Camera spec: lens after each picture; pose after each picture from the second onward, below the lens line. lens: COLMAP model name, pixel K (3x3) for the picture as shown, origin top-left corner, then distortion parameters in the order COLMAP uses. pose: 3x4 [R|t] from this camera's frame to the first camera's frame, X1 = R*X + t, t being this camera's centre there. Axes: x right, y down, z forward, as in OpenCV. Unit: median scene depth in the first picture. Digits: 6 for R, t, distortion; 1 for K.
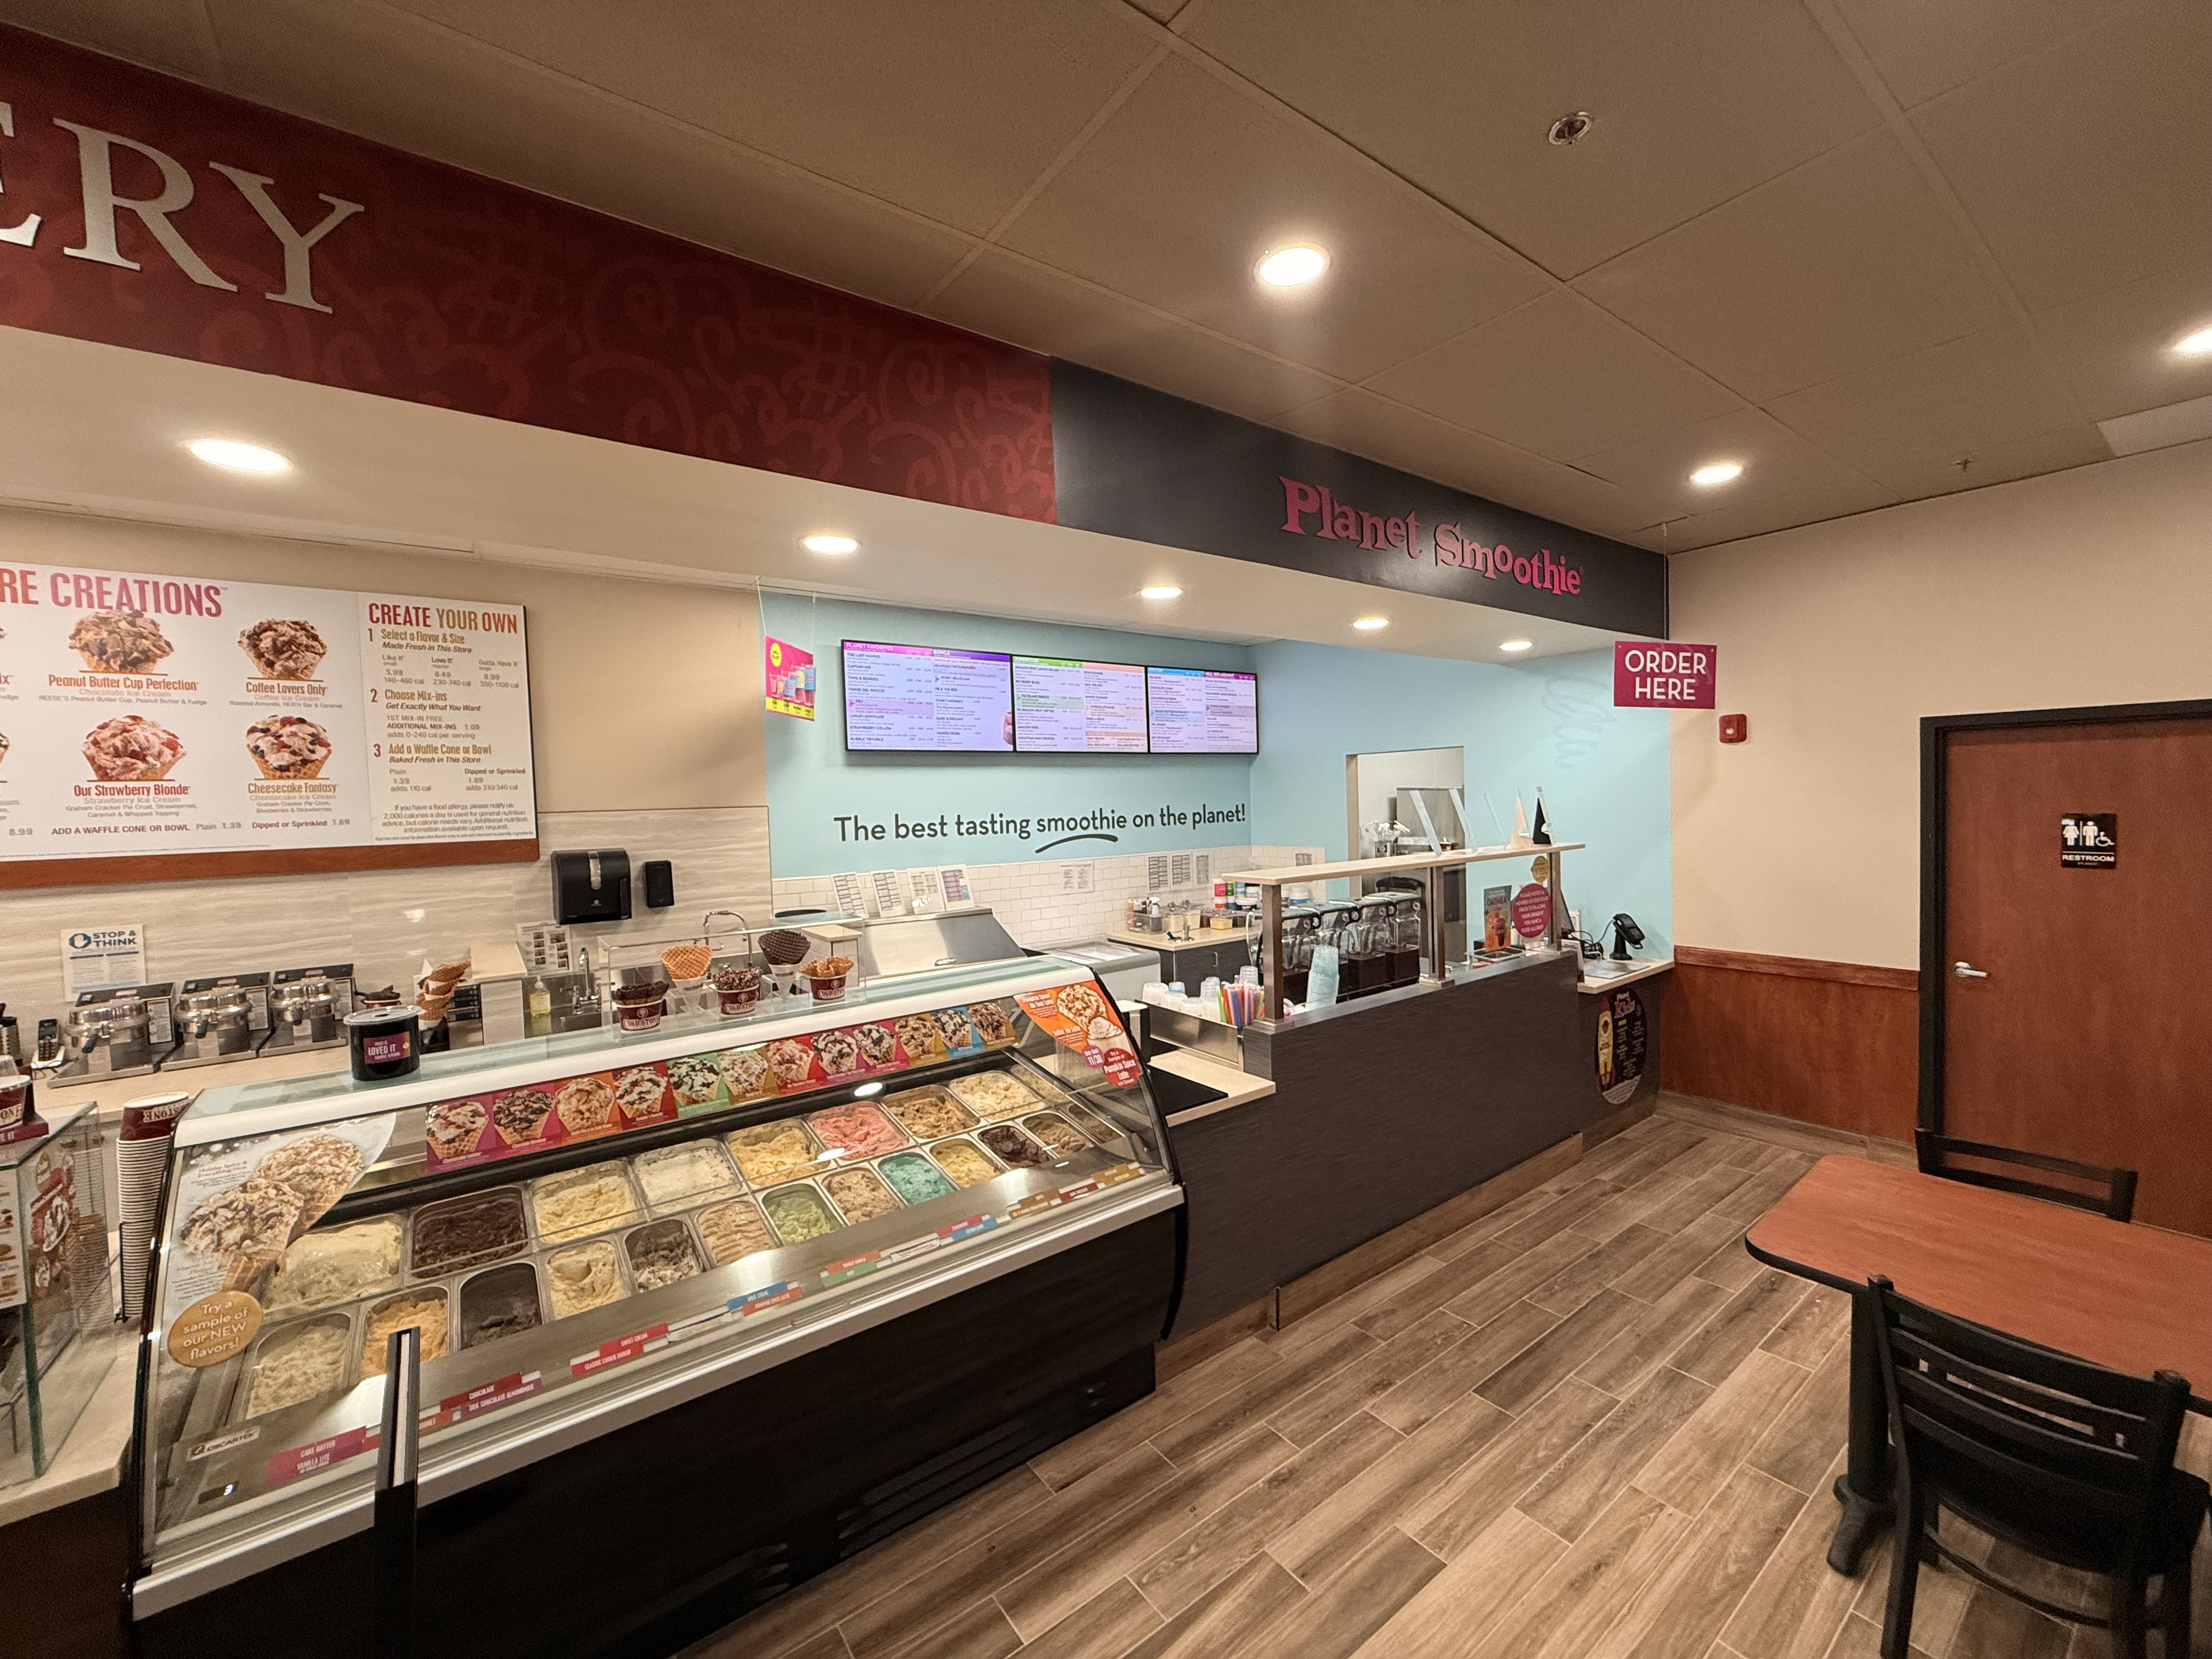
lens RADIAL K [[883.0, 0, 1101.2], [0, 883.0, 832.9], [0, 0, 1]] dist [-0.000710, 0.000486]
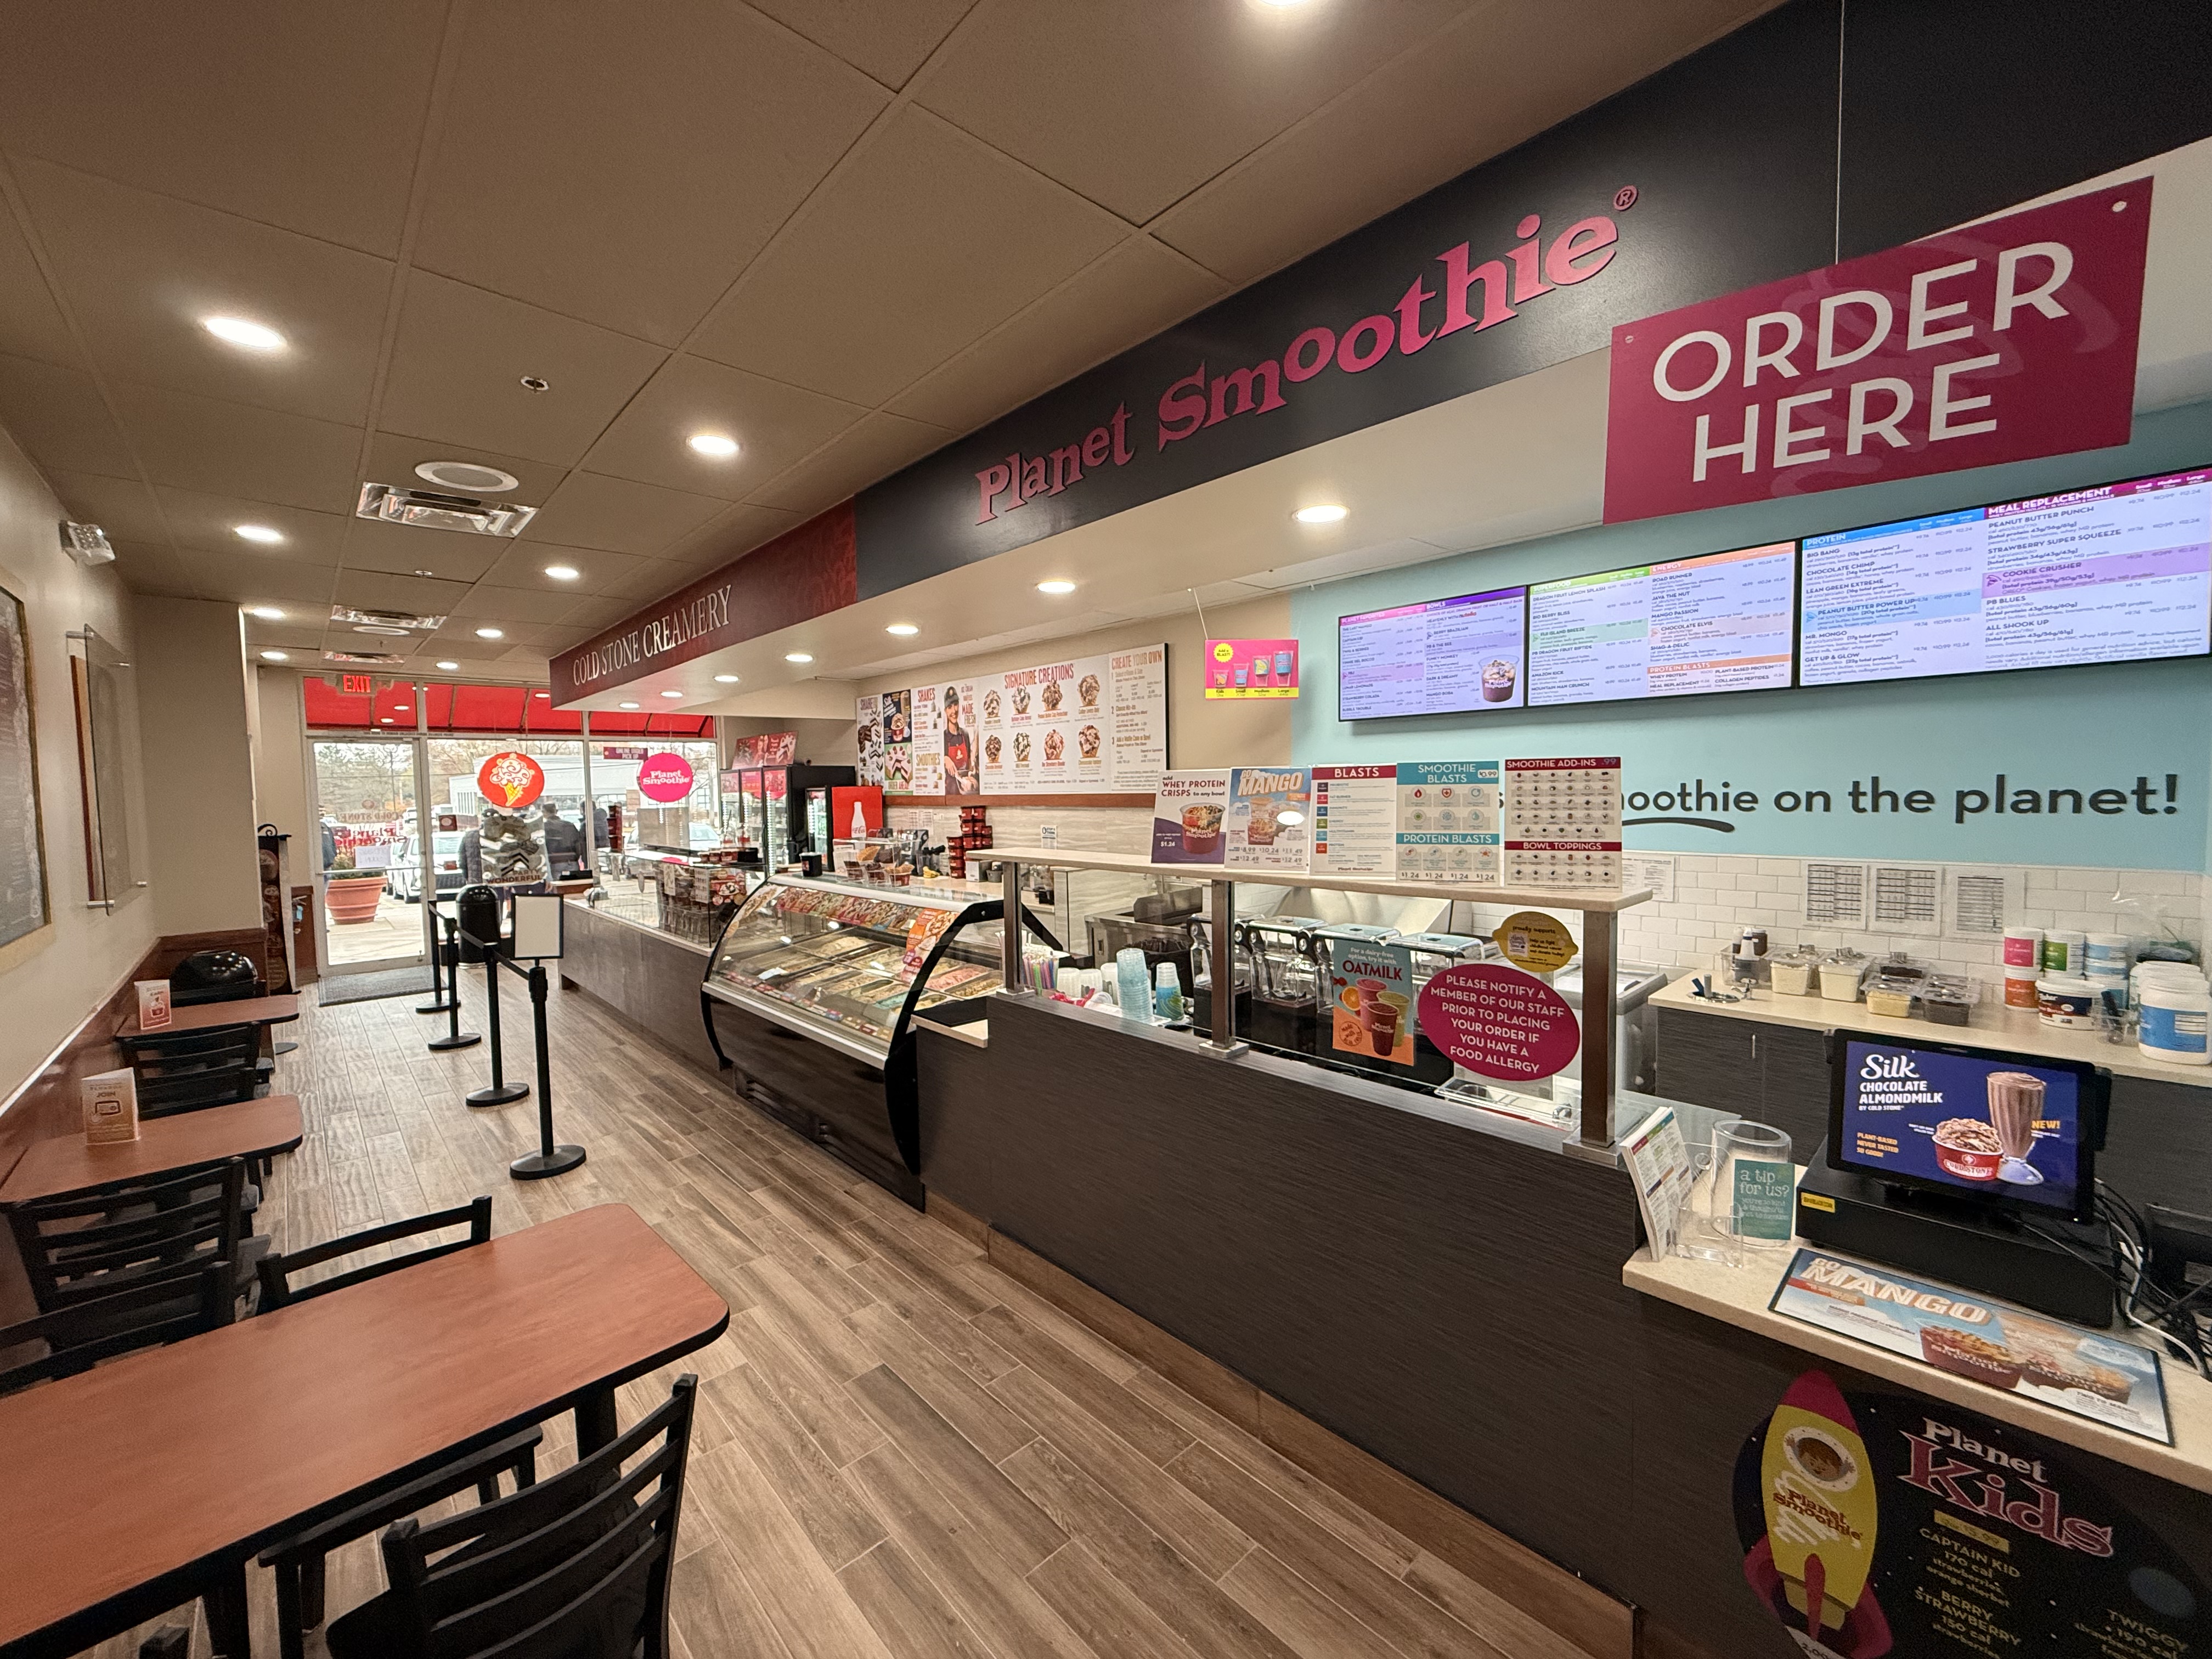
lens RADIAL K [[883.0, 0, 1099.9], [0, 883.0, 832.3], [0, 0, 1]] dist [-0.000710, 0.000486]
pose [[0.112692, 0.080412, -0.990371, 0.899173], [-0.023672, 0.996654, 0.078229, -0.043894], [0.993348, 0.014628, 0.114218, 0.713335]]
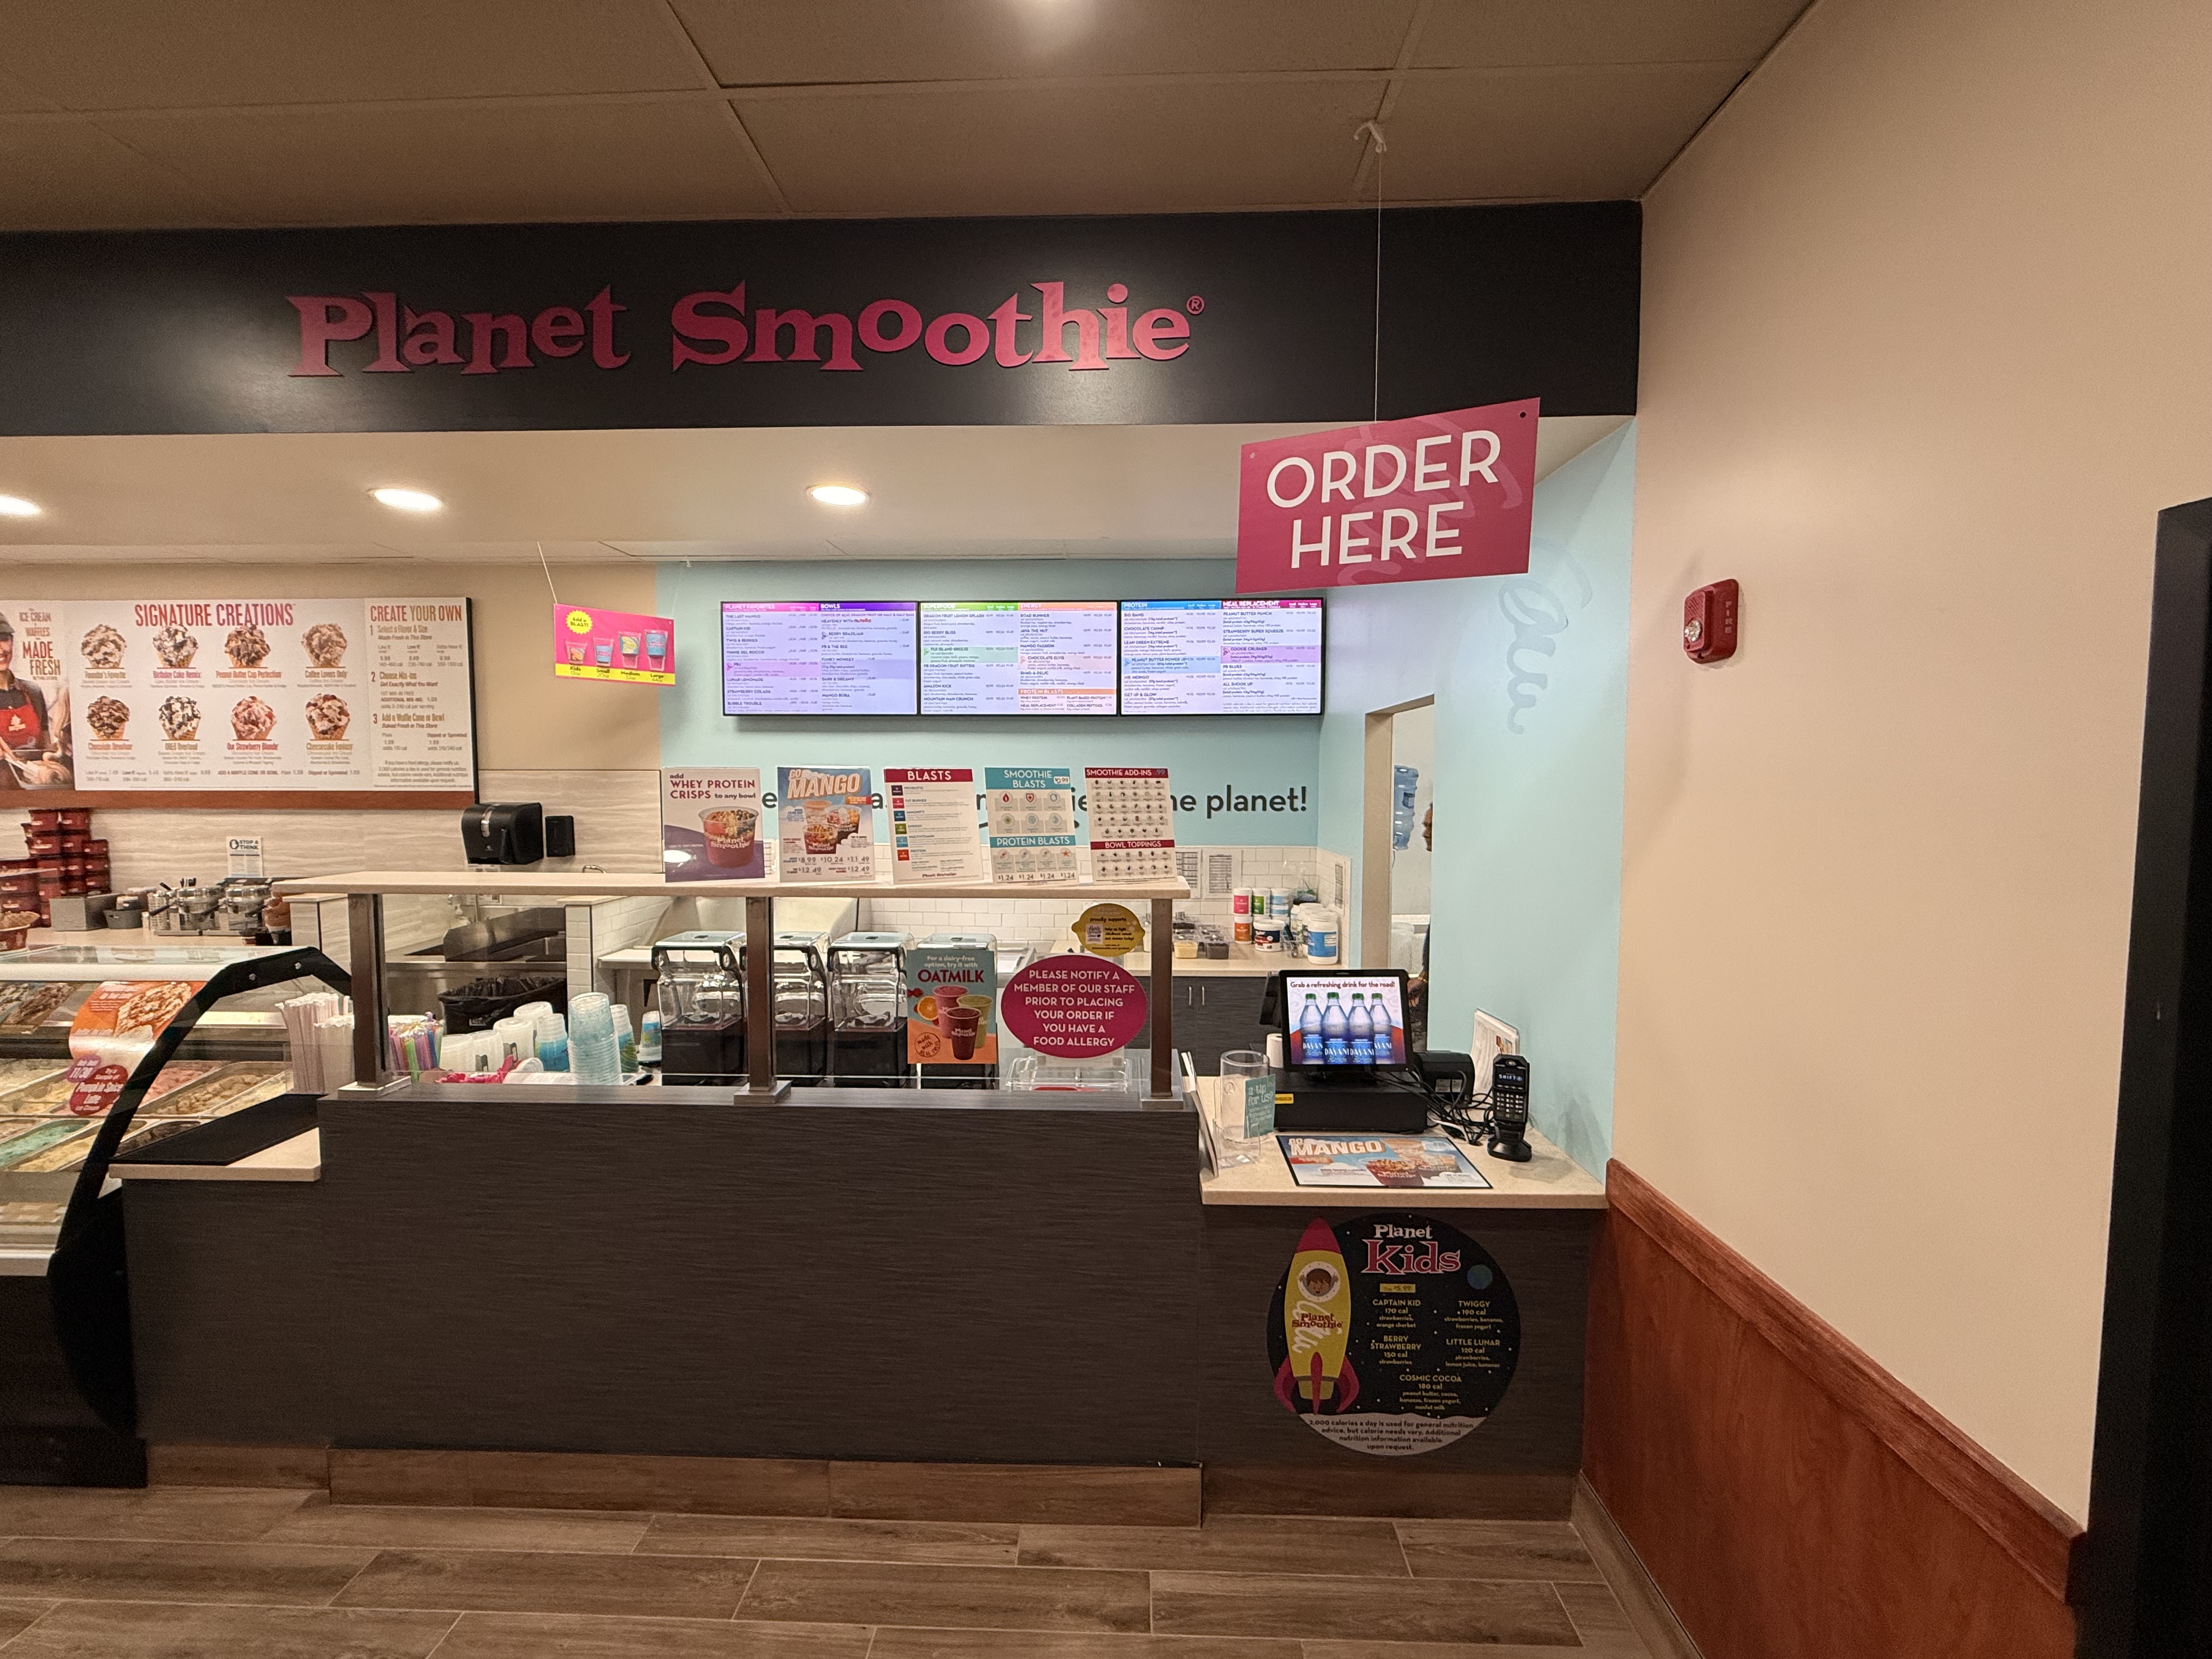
lens RADIAL K [[883.0, 0, 1103.8], [0, 883.0, 831.9], [0, 0, 1]] dist [-0.000710, 0.000486]
pose [[0.785094, 0.068581, -0.615569, 0.790519], [-0.049054, 0.997614, 0.048580, -0.039094], [0.617432, -0.007944, 0.786585, 0.586903]]
